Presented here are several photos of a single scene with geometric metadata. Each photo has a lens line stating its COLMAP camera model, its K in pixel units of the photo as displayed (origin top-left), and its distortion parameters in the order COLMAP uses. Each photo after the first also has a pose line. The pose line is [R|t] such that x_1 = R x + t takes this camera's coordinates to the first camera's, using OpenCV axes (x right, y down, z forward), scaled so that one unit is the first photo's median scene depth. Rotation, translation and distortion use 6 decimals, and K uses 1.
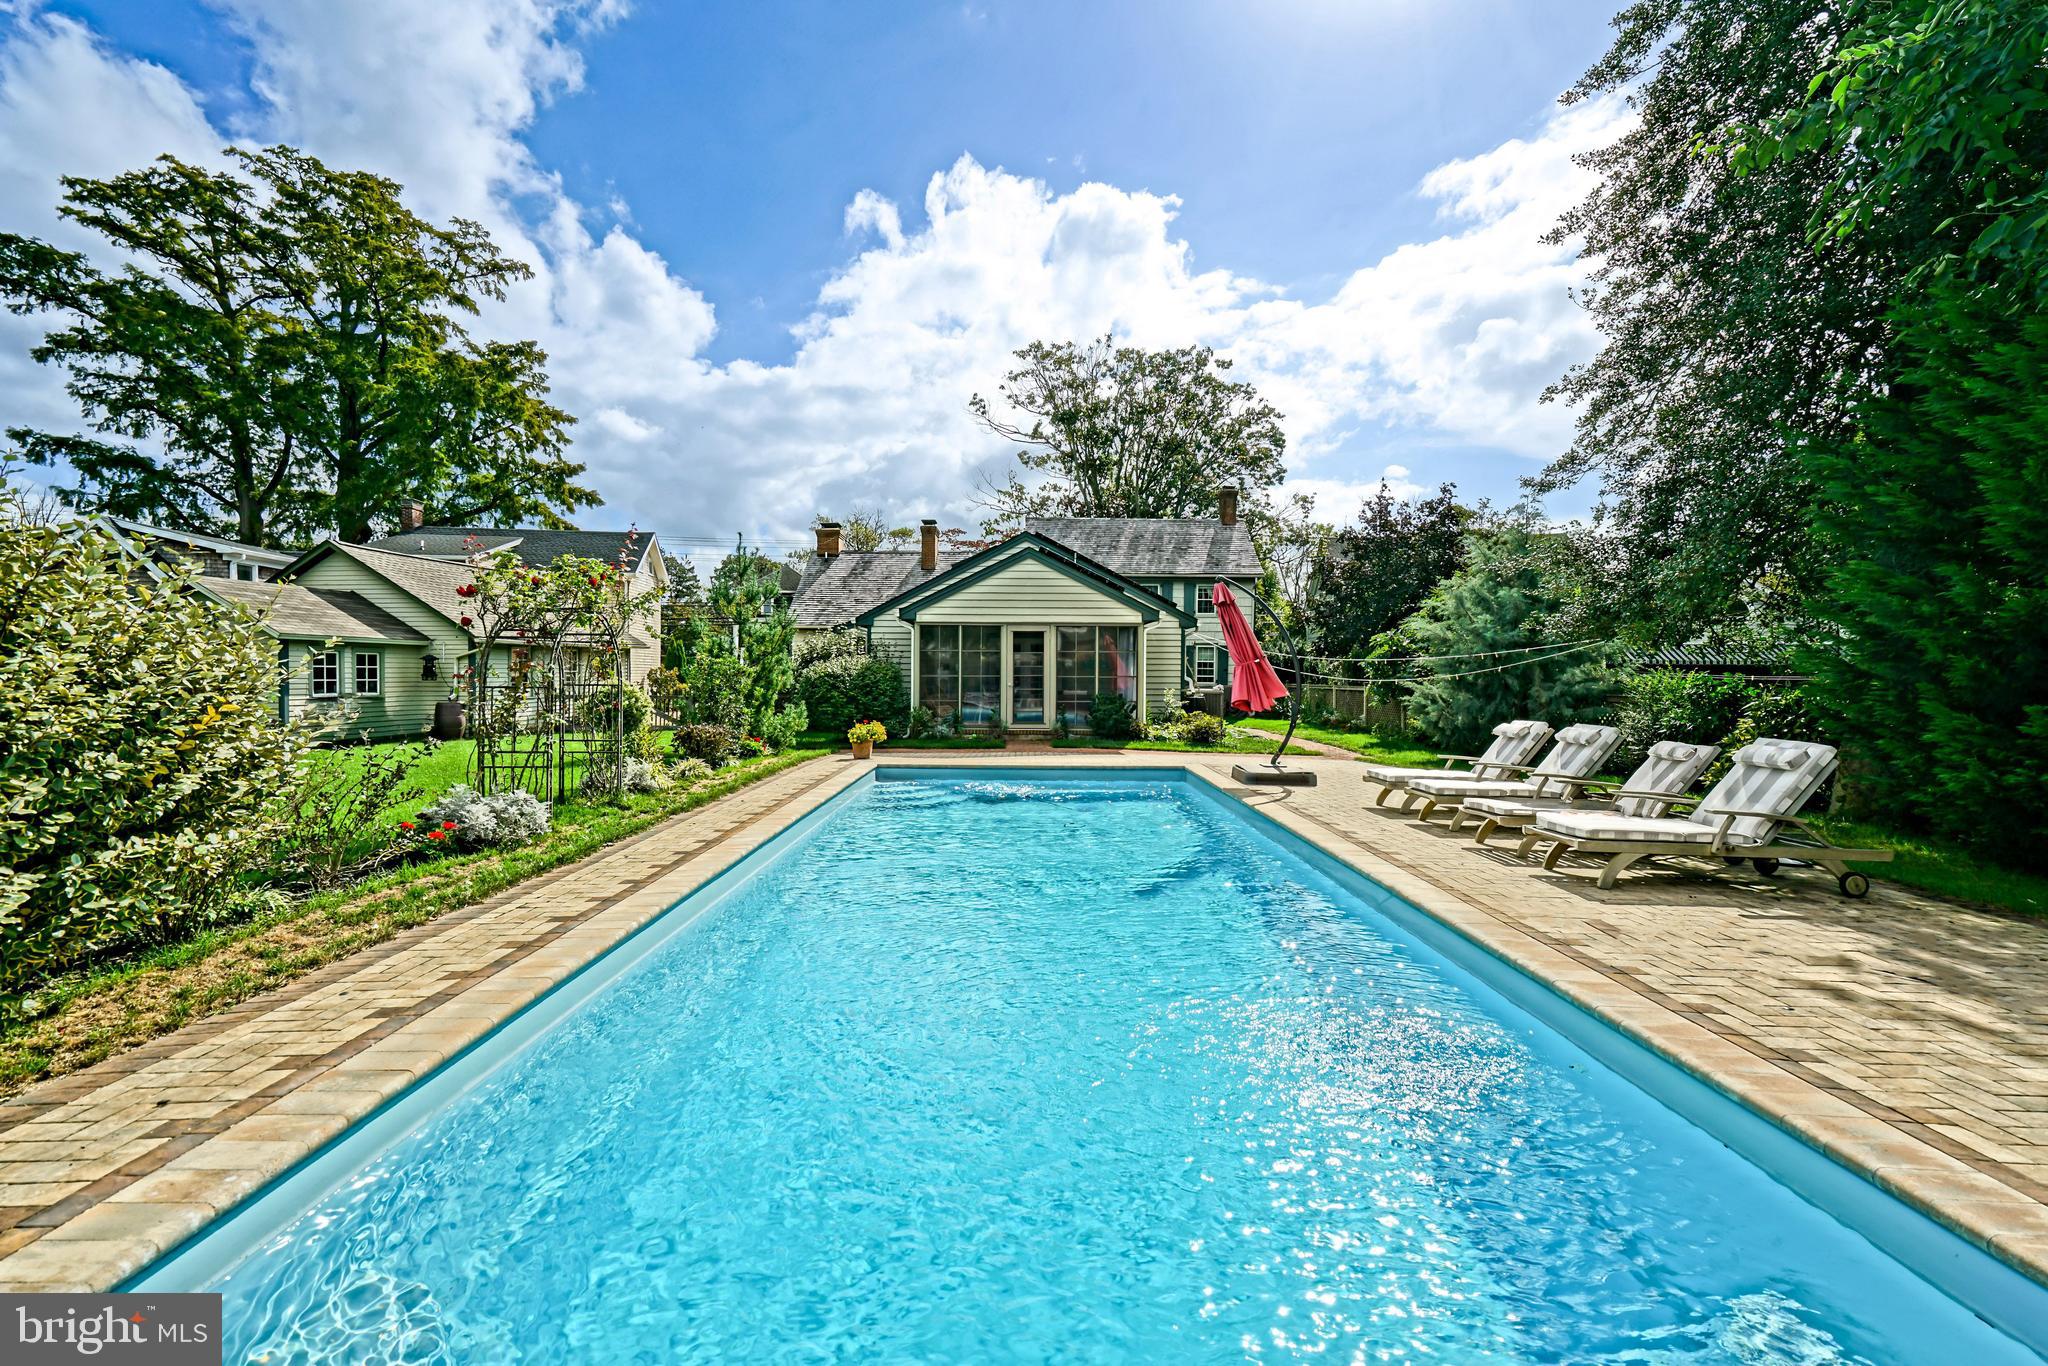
lens RADIAL K [[896.9, 0, 1019.5], [0, 896.9, 673.5], [0, 0, 1]] dist [0.044340, -0.004948]
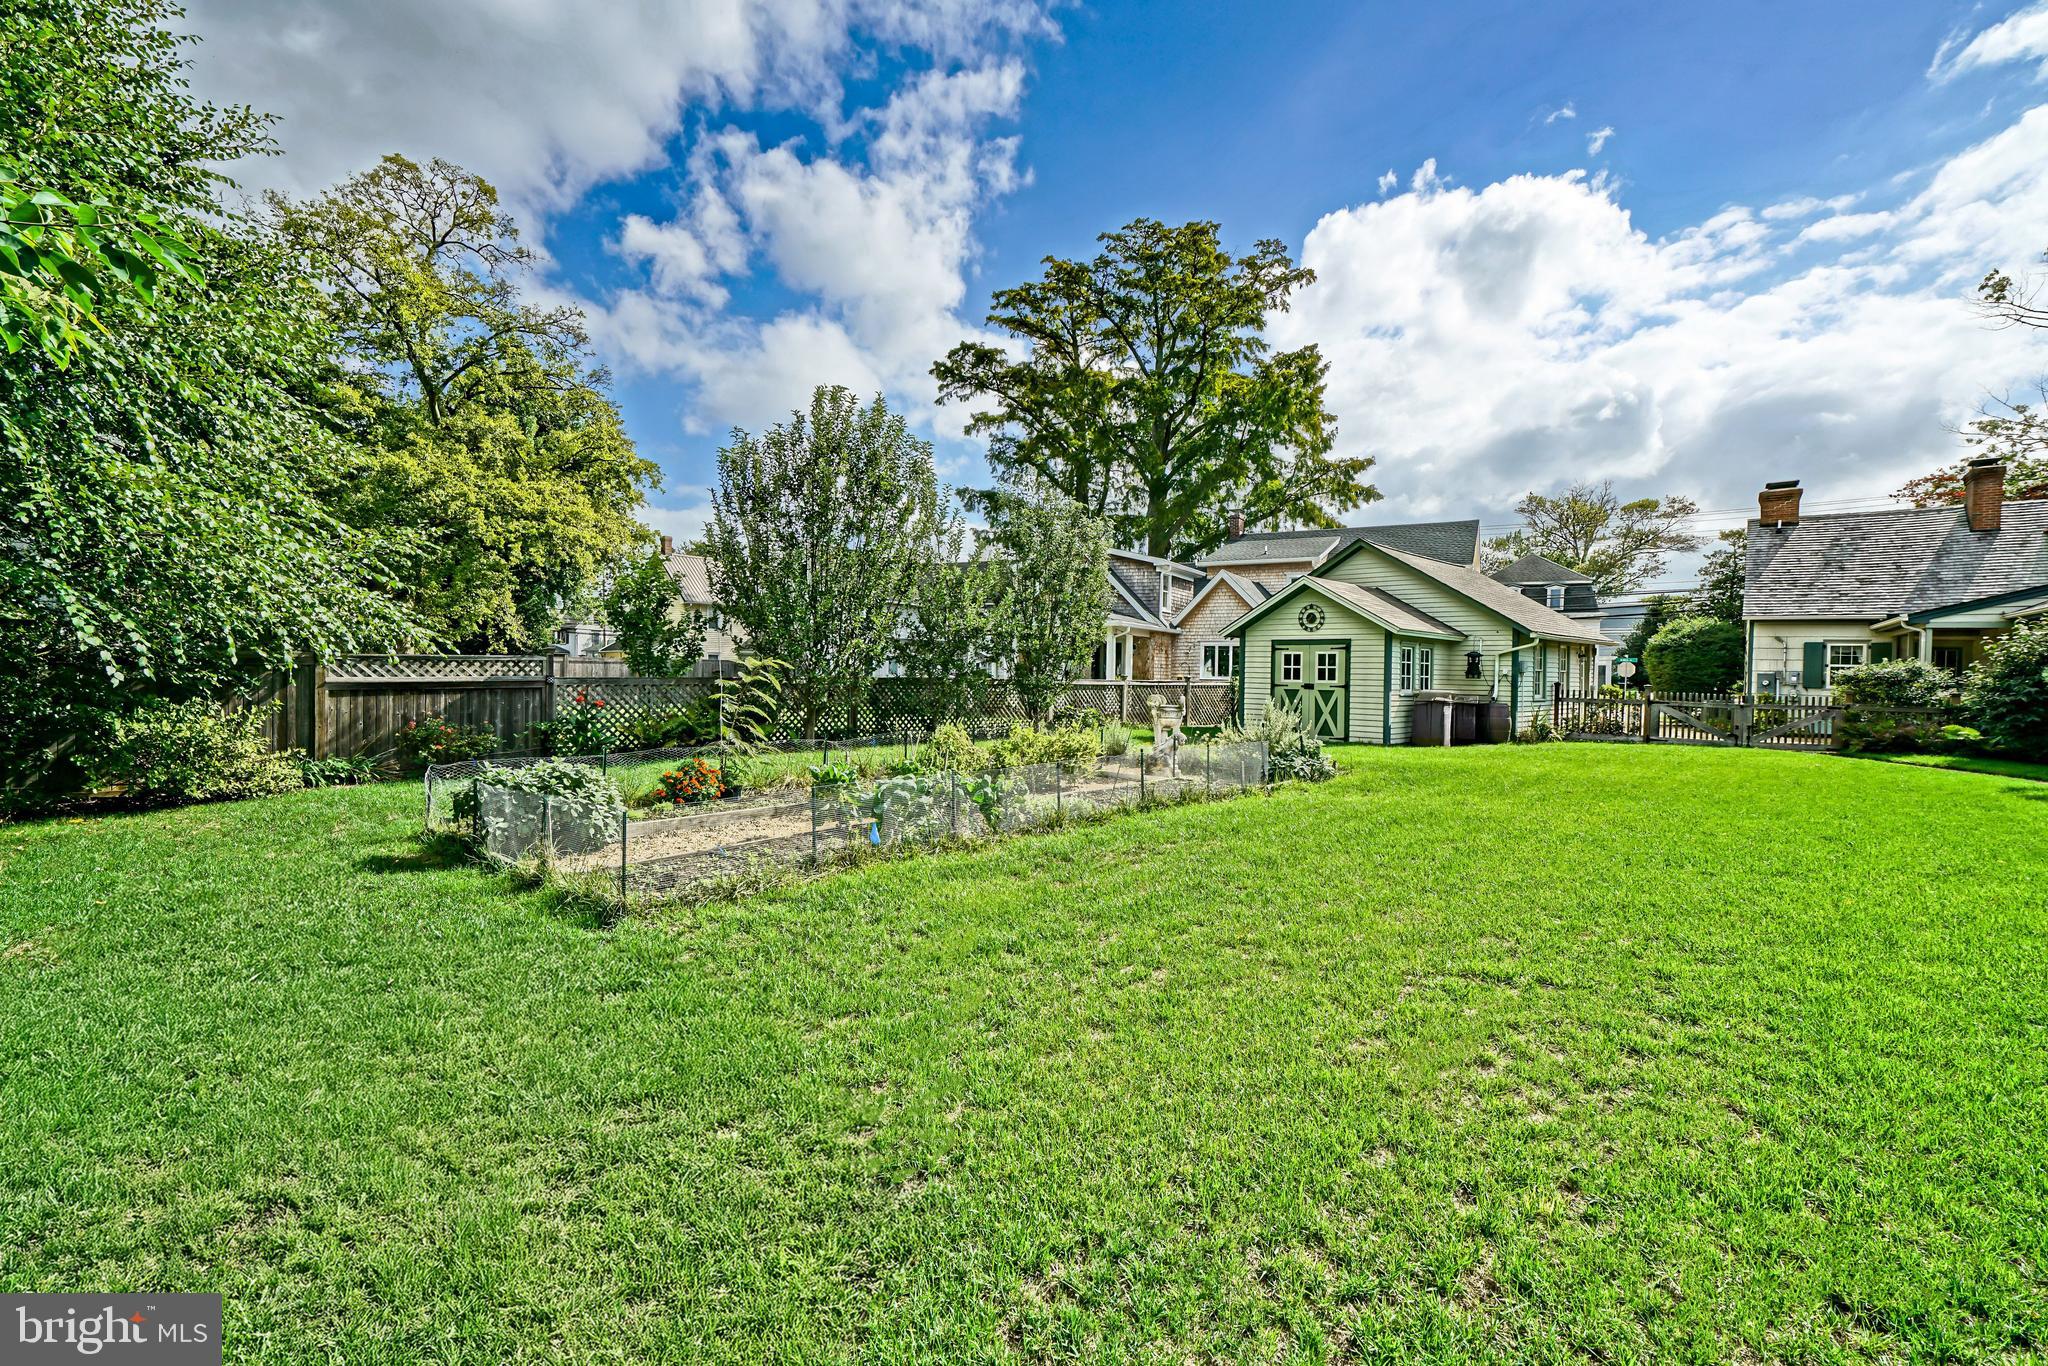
lens RADIAL K [[896.9, 0, 1030.1], [0, 896.9, 704.5], [0, 0, 1]] dist [0.044340, -0.004948]
pose [[0.807023, 0.039195, -0.589218, -0.222663], [-0.018384, 0.998979, 0.041272, 0.002416], [0.590234, -0.022475, 0.806919, -0.020090]]
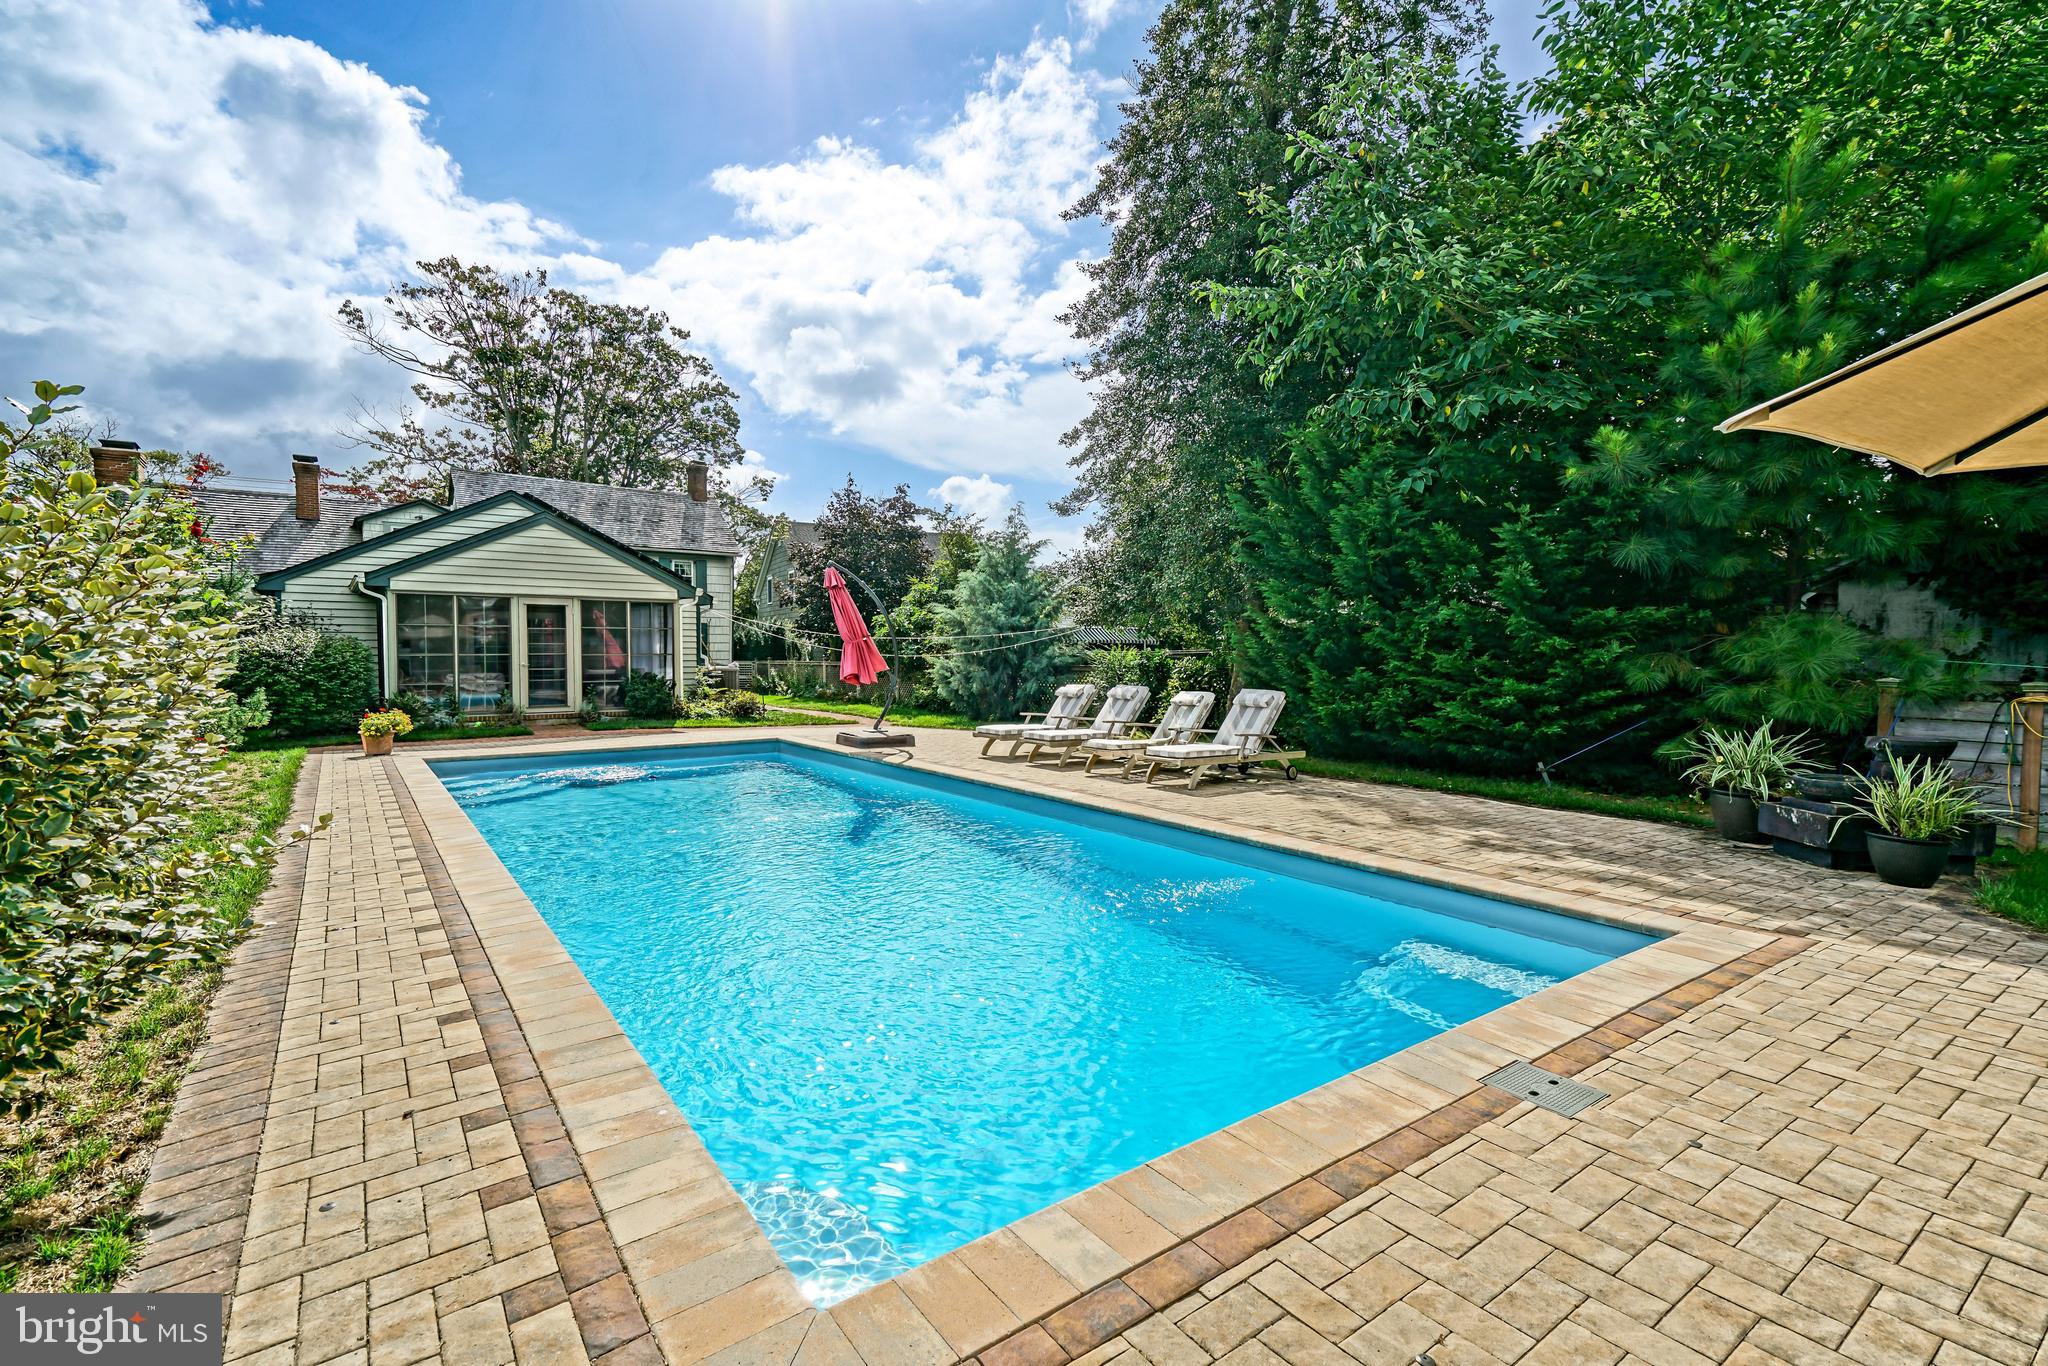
lens RADIAL K [[896.9, 0, 997.6], [0, 896.9, 678.4], [0, 0, 1]] dist [0.044340, -0.004948]
pose [[0.816556, -0.021505, 0.576866, -0.065242], [0.003754, 0.999483, 0.031946, -0.000124], [-0.577254, -0.023920, 0.816214, -0.005376]]
